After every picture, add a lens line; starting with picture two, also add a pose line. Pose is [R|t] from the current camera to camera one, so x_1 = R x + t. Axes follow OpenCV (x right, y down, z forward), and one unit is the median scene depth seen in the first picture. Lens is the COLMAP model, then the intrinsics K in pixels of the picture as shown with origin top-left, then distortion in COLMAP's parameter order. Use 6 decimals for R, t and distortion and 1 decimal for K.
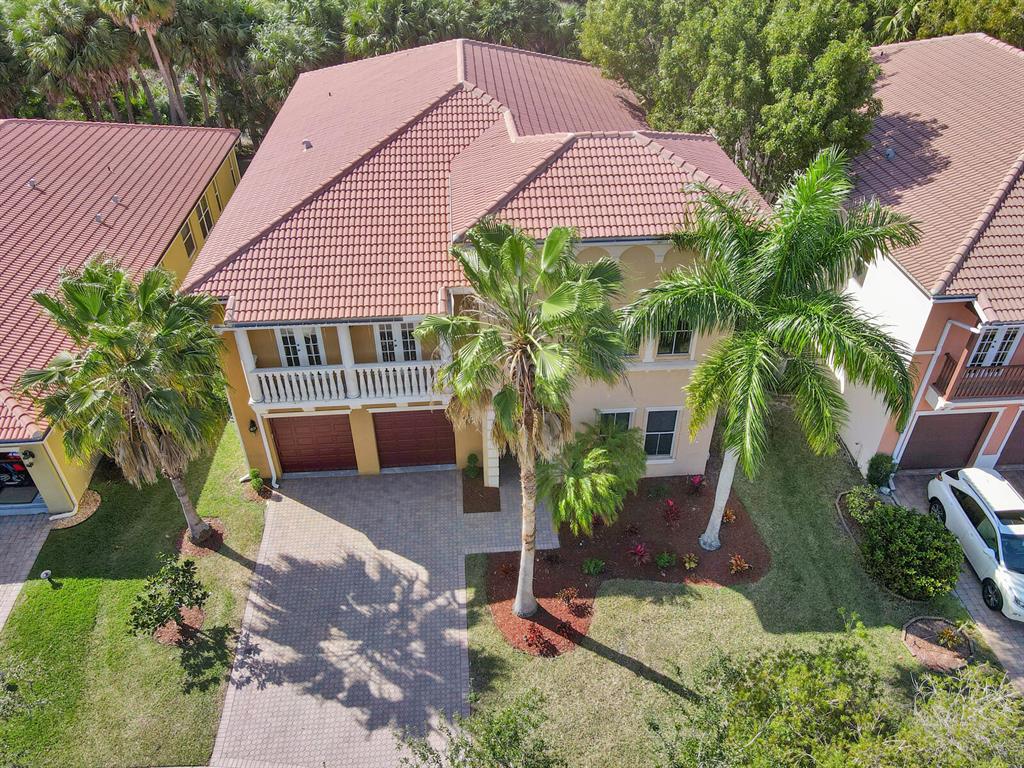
lens RADIAL K [[755.4, 0, 511.7], [0, 755.4, 378.9], [0, 0, 1]] dist [0.005654, 0.007851]
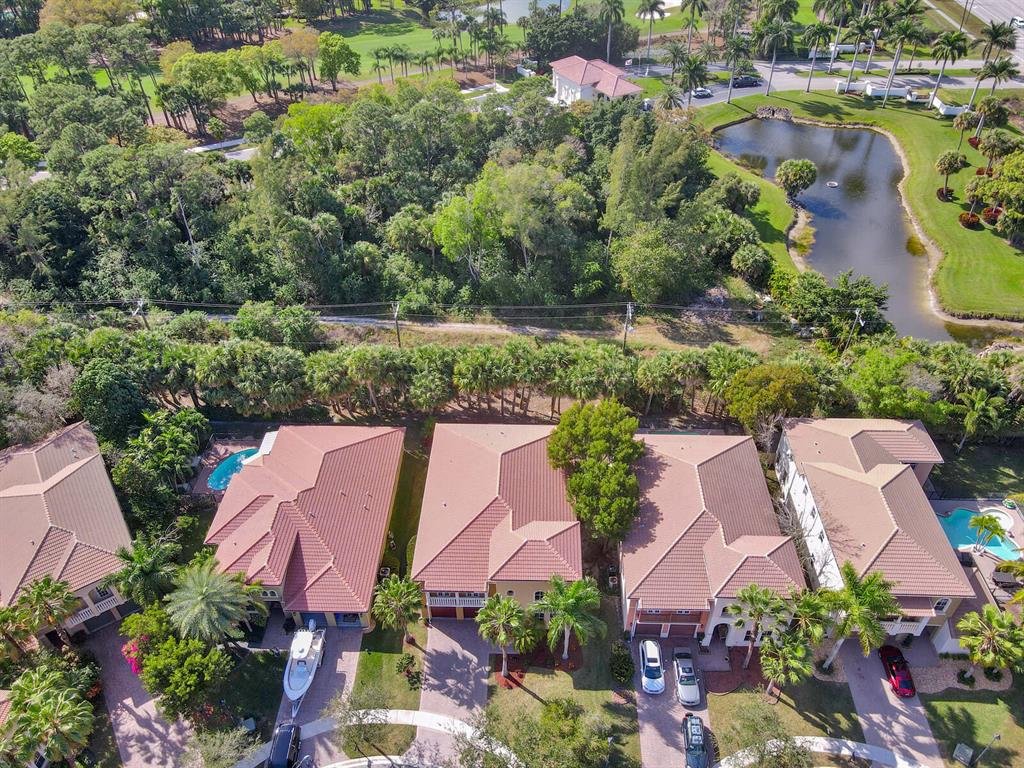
lens RADIAL K [[755.4, 0, 511.7], [0, 755.4, 378.9], [0, 0, 1]] dist [0.005654, 0.007851]
pose [[0.994525, 0.059241, -0.086084, 0.261968], [-0.054472, 0.996902, 0.056740, -1.216824], [0.089179, -0.051740, 0.994671, -2.316766]]
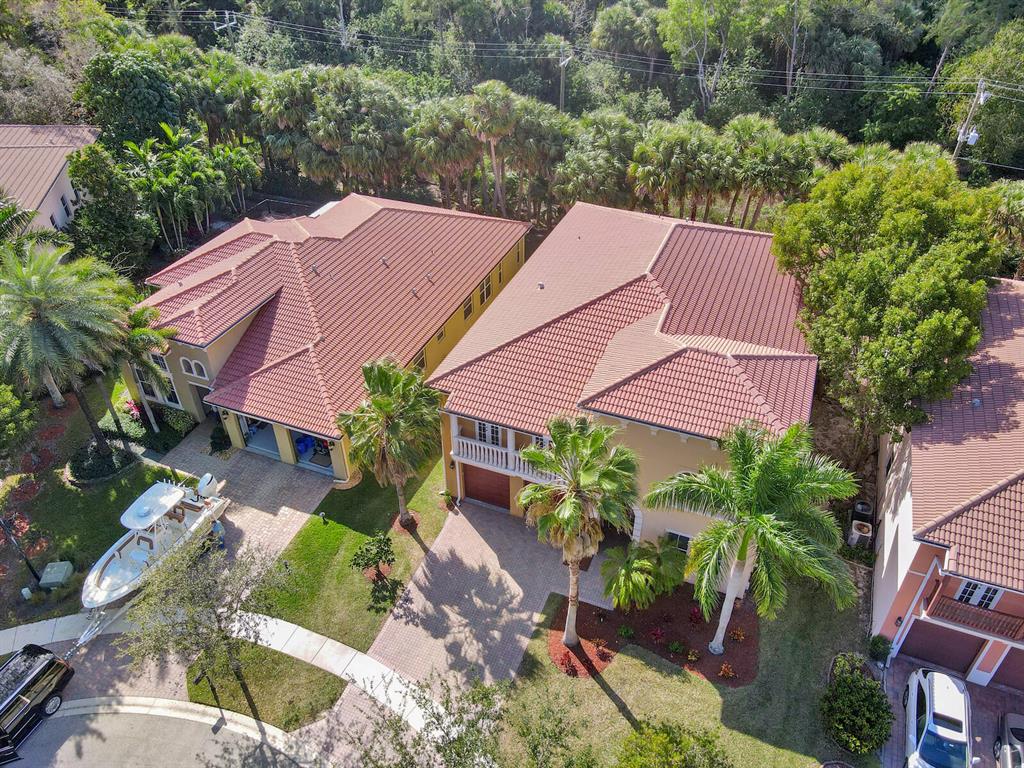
lens RADIAL K [[755.4, 0, 511.7], [0, 755.4, 378.9], [0, 0, 1]] dist [0.005654, 0.007851]
pose [[0.895216, 0.261839, -0.360596, 0.320116], [-0.261781, 0.963833, 0.049969, -0.245299], [0.360638, 0.049665, 0.931383, -0.474965]]
